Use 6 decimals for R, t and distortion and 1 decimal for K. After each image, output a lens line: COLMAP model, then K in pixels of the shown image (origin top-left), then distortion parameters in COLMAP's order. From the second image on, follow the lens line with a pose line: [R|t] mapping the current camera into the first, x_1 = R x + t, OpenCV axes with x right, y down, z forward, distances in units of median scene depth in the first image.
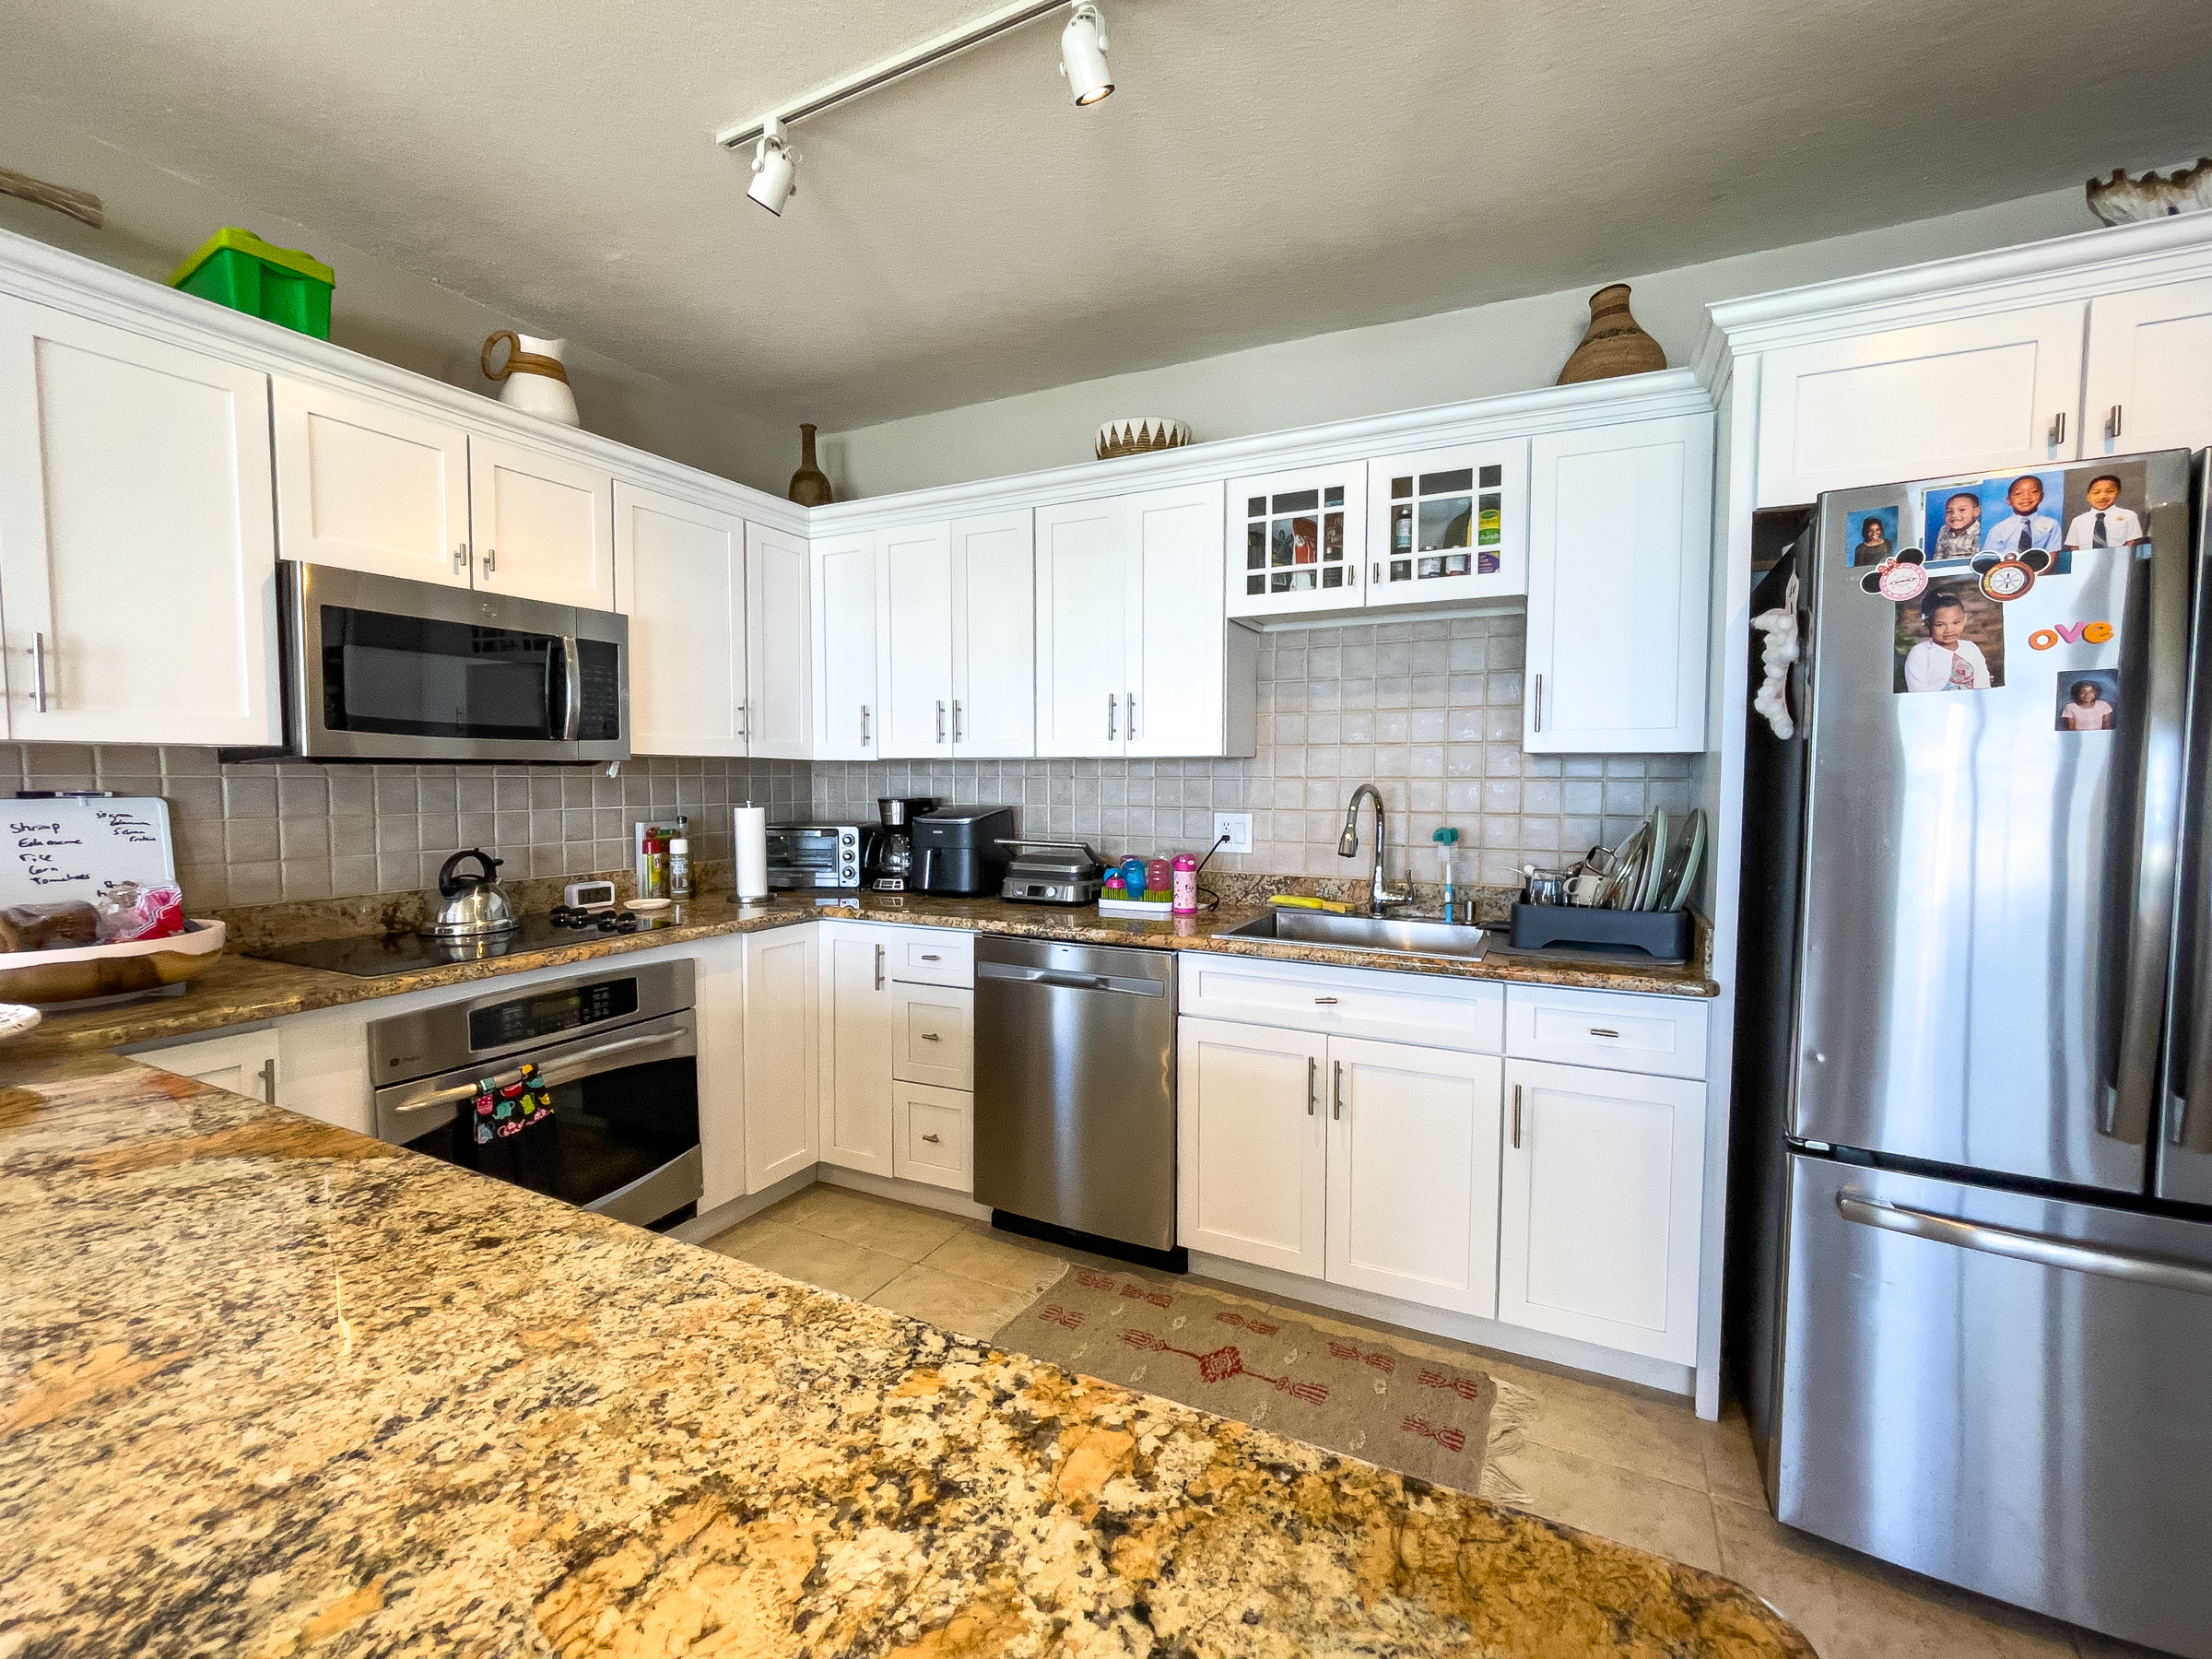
lens RADIAL K [[950.0, 0, 1102.6], [0, 950.0, 825.7], [0, 0, 1]] dist [-0.005475, 0.000259]
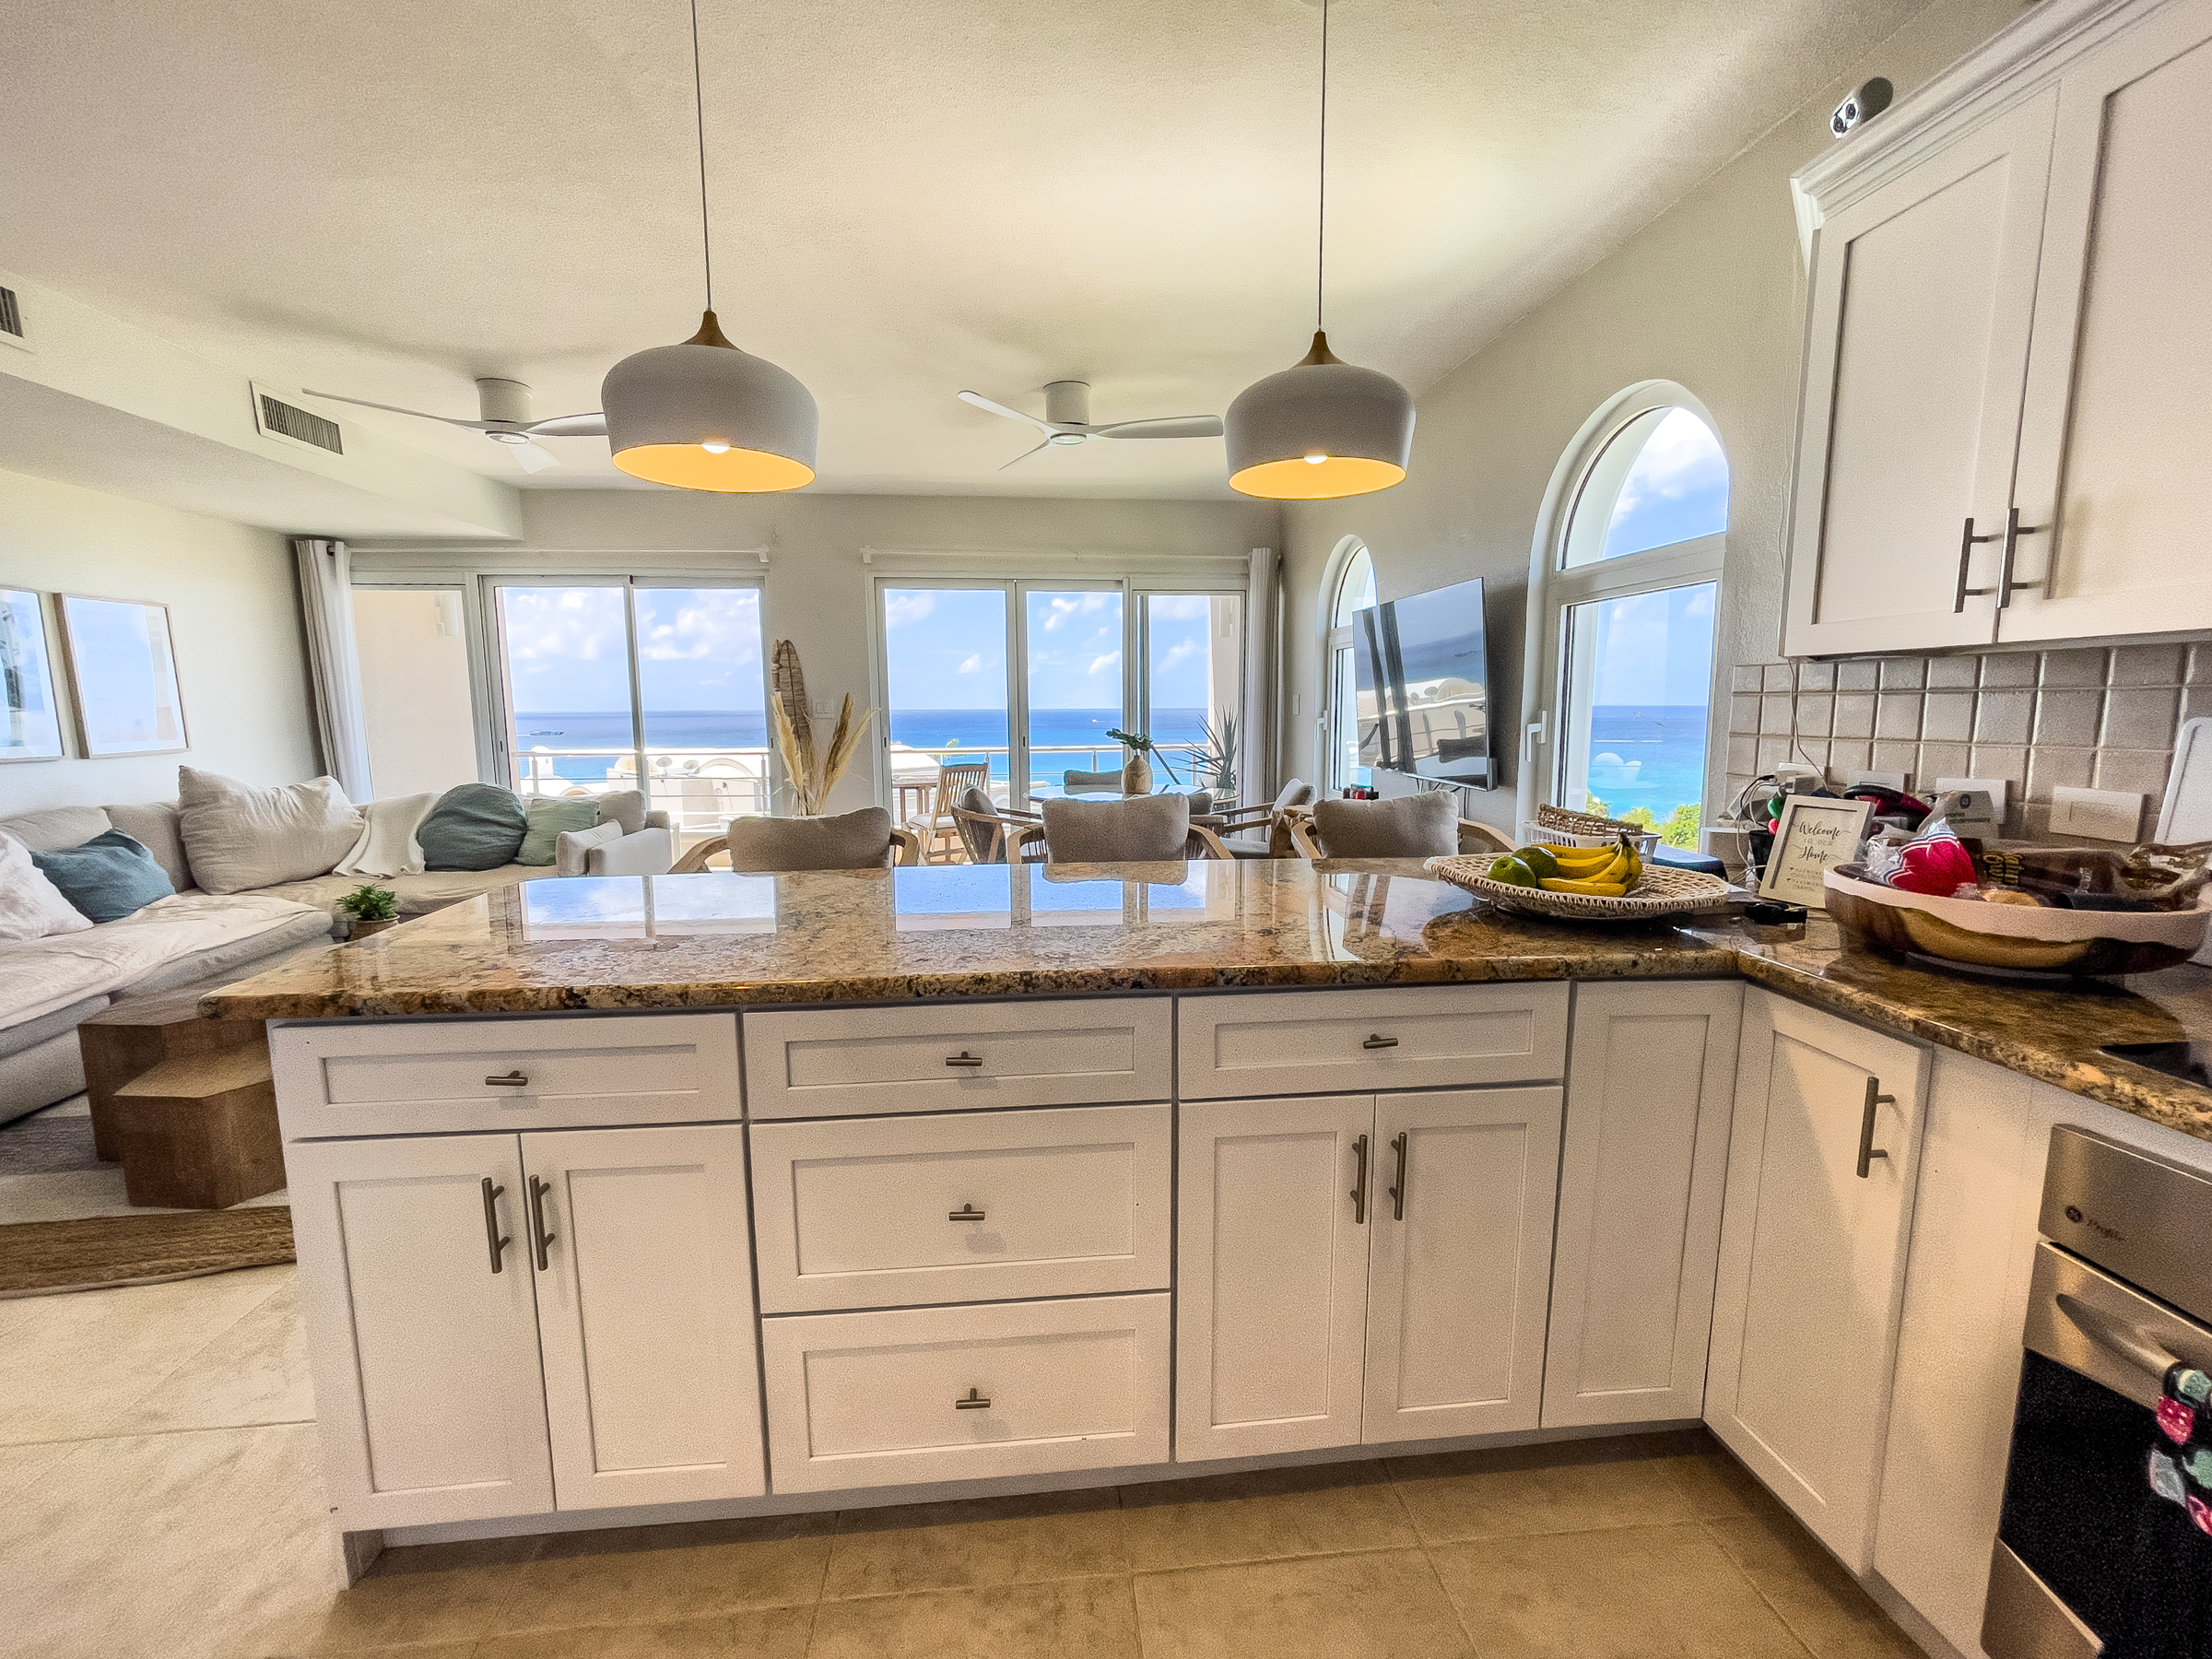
lens RADIAL K [[941.9, 0, 1100.7], [0, 941.9, 830.1], [0, 0, 1]] dist [-0.017812, 0.006801]
pose [[-0.841531, 0.072122, -0.535373, -0.011503], [-0.027542, 0.984031, 0.175855, -0.036594], [0.539507, 0.162733, -0.826106, 0.935060]]
